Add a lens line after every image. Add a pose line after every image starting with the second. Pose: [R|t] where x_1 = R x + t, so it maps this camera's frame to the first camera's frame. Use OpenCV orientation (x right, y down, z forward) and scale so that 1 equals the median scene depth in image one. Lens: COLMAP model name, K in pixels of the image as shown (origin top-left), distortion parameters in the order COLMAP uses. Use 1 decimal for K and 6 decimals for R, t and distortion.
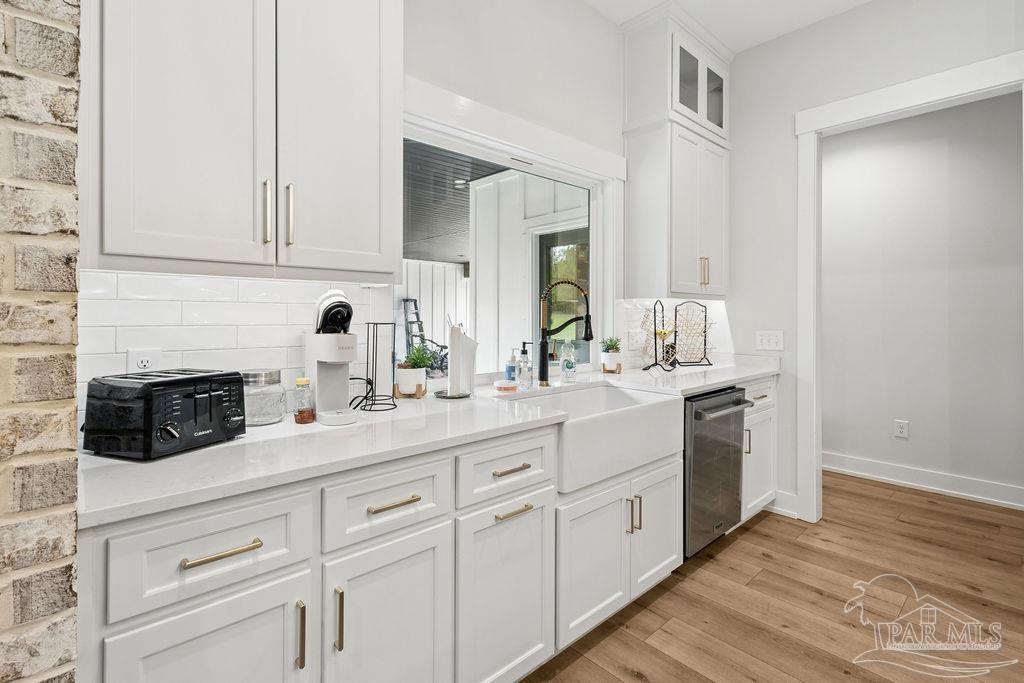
lens RADIAL K [[487.6, 0, 510.2], [0, 487.6, 311.0], [0, 0, 1]] dist [0.012587, -0.000865]
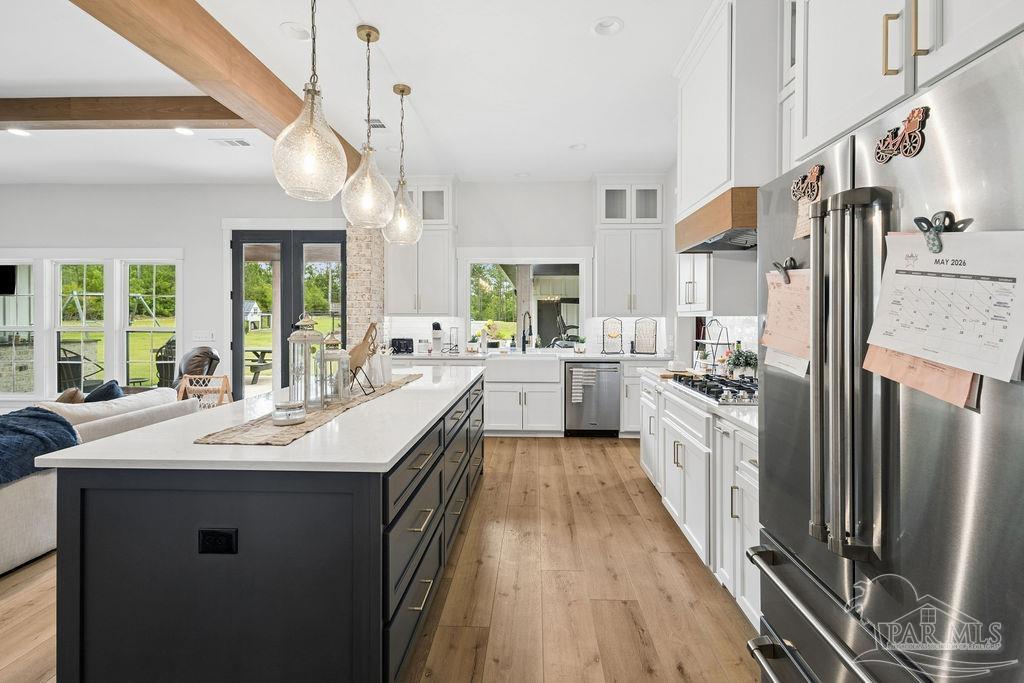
lens RADIAL K [[487.6, 0, 518.3], [0, 487.6, 324.1], [0, 0, 1]] dist [0.012587, -0.000865]
pose [[0.706528, 0.006513, -0.707655, 1.796617], [0.006281, 0.999861, 0.015473, -0.036827], [0.707657, -0.015377, 0.706388, -0.779189]]
